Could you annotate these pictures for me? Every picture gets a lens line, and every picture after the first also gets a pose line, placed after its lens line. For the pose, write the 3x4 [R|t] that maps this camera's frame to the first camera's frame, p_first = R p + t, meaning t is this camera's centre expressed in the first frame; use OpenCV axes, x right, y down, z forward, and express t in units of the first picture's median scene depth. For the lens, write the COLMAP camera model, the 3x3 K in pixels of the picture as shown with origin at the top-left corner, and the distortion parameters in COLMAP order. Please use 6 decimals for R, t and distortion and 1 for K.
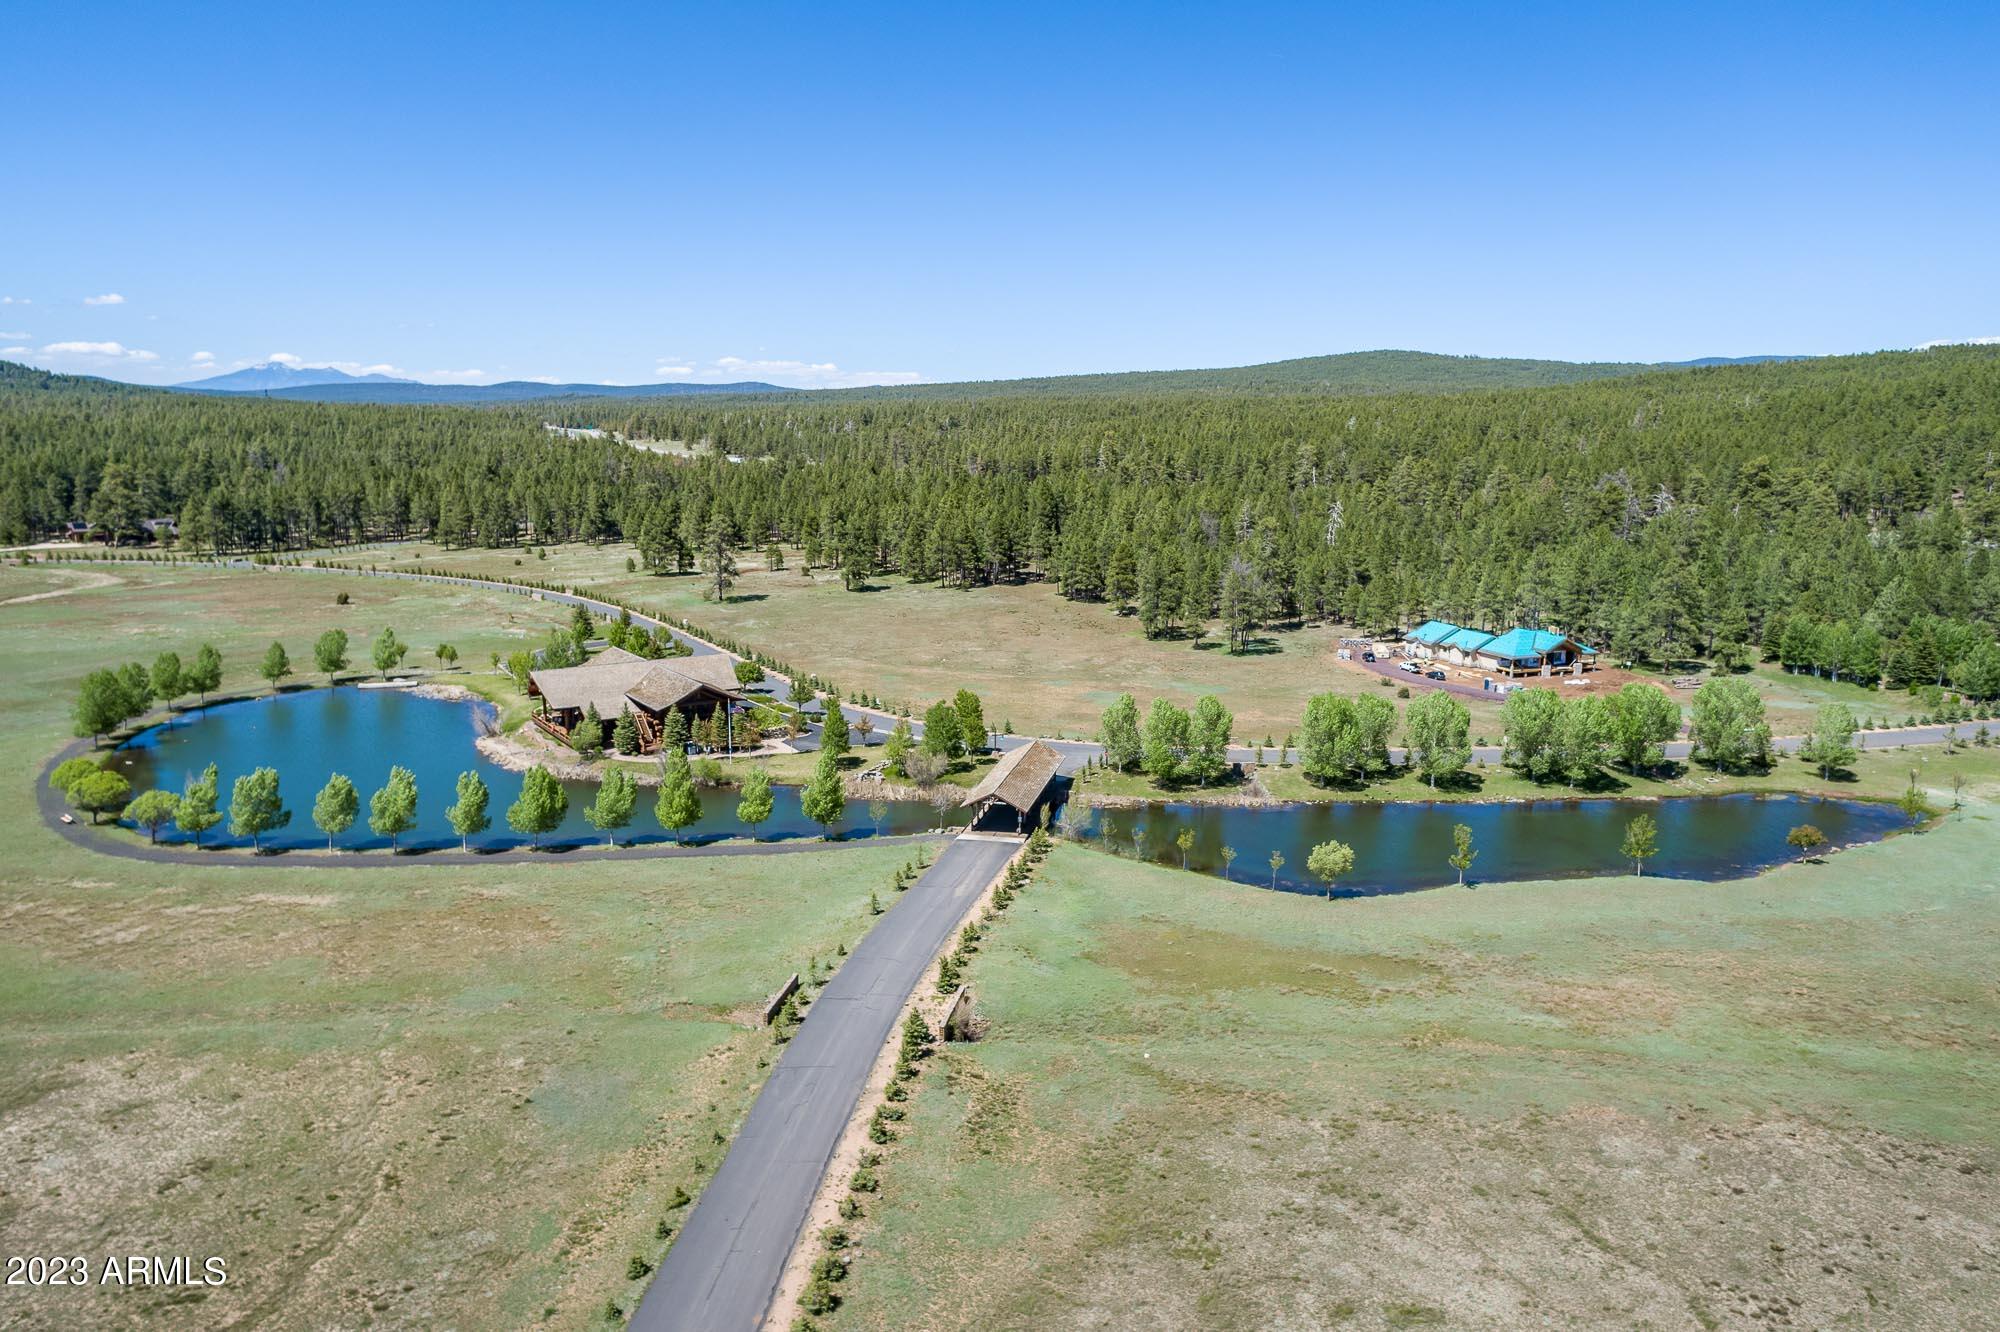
lens RADIAL K [[1360.1, 0, 1002.8], [0, 1360.1, 666.0], [0, 0, 1]] dist [0.058093, 0.018874]
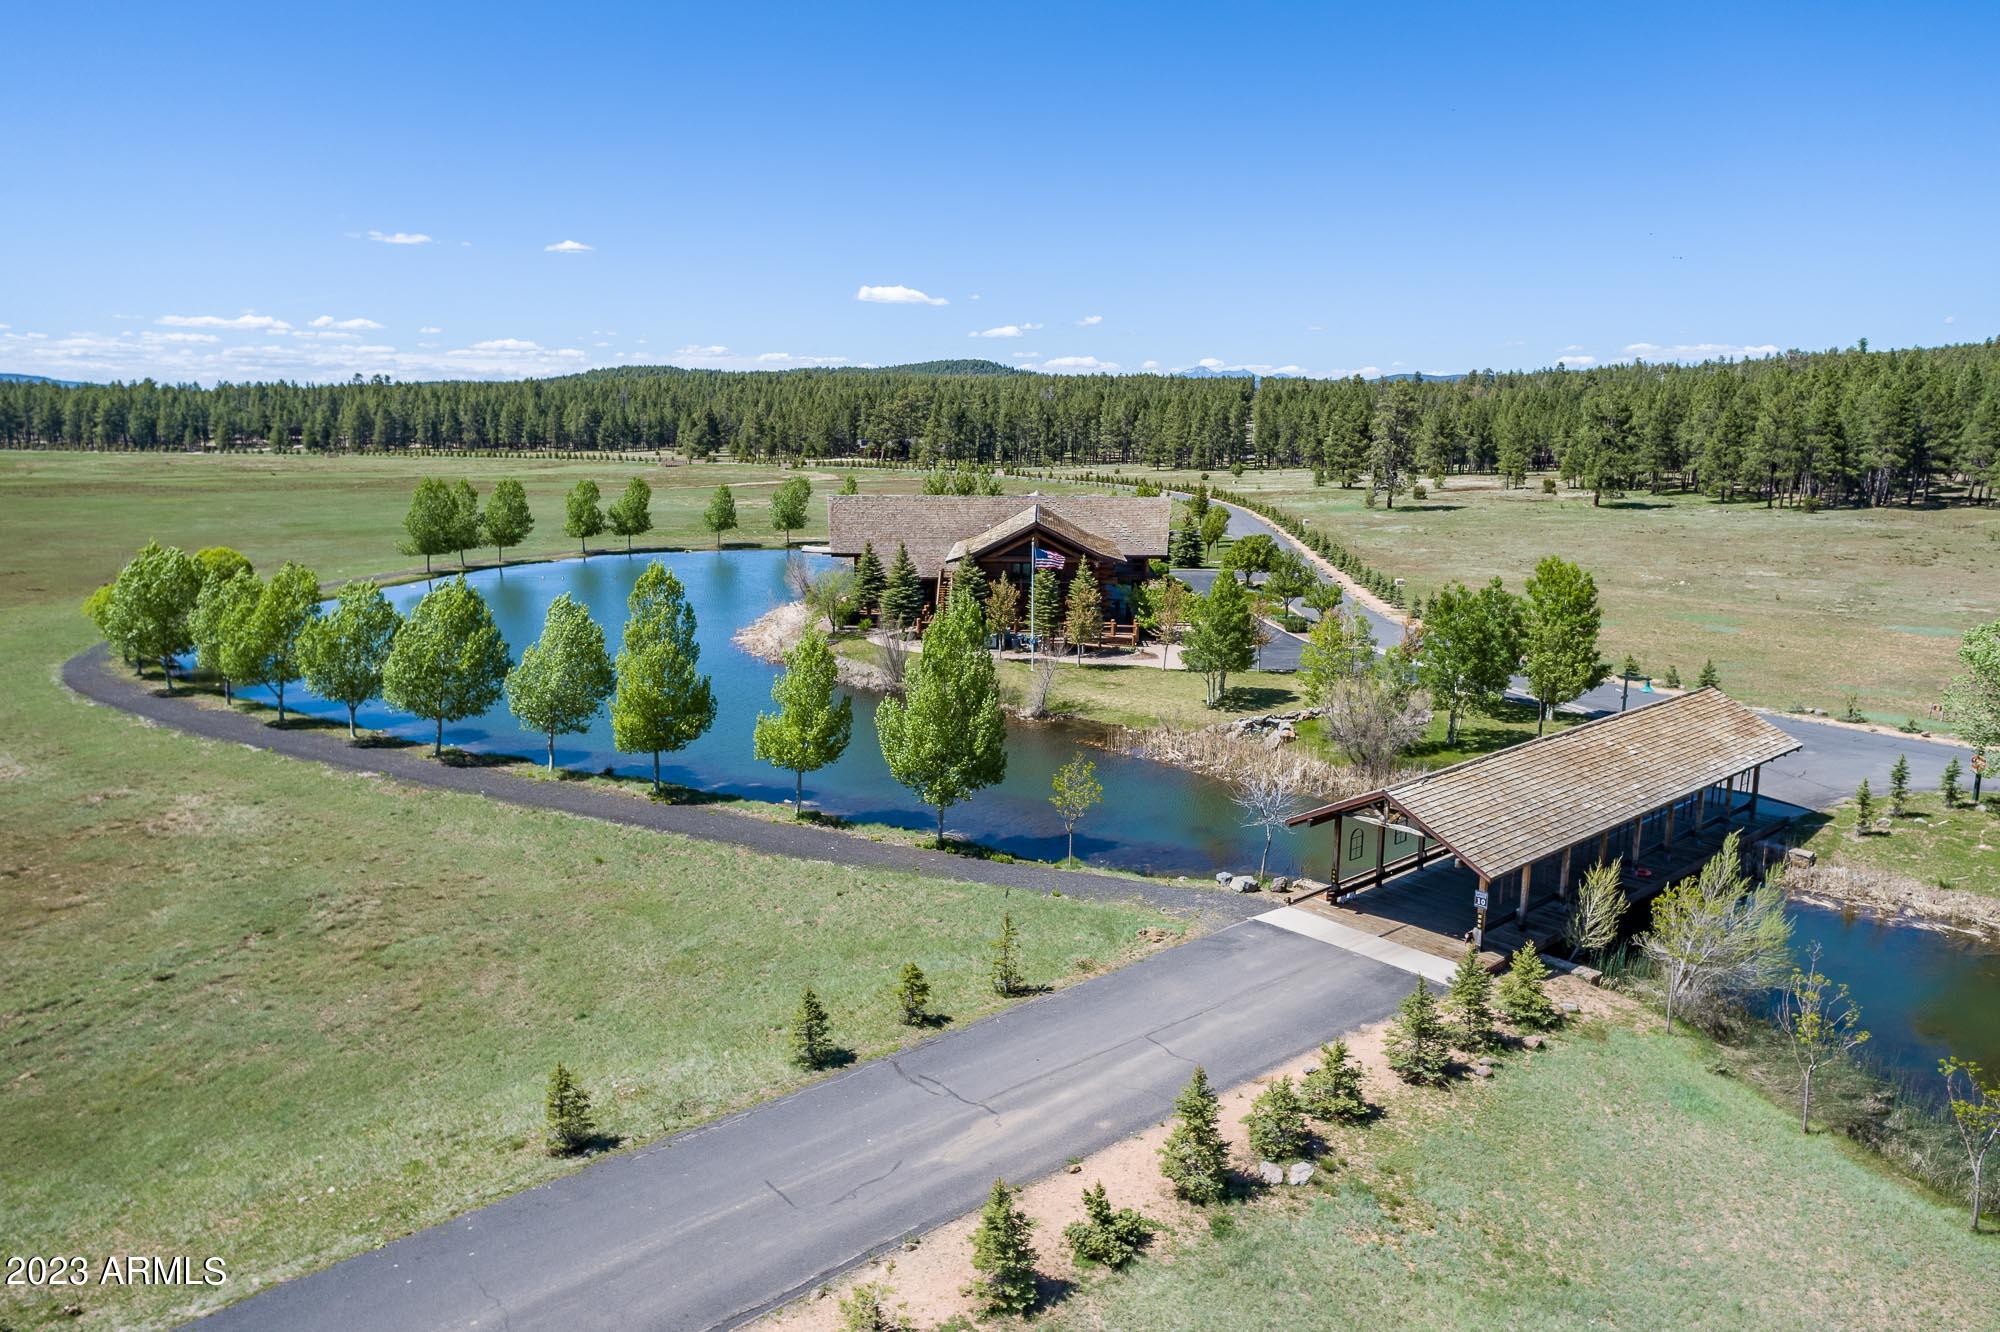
lens RADIAL K [[1360.1, 0, 997.5], [0, 1360.1, 661.6], [0, 0, 1]] dist [0.058093, 0.018874]
pose [[0.814324, 0.104298, -0.570963, 0.056026], [-0.103827, 0.994031, 0.033498, 0.040031], [0.571049, 0.032003, 0.820292, 0.441942]]
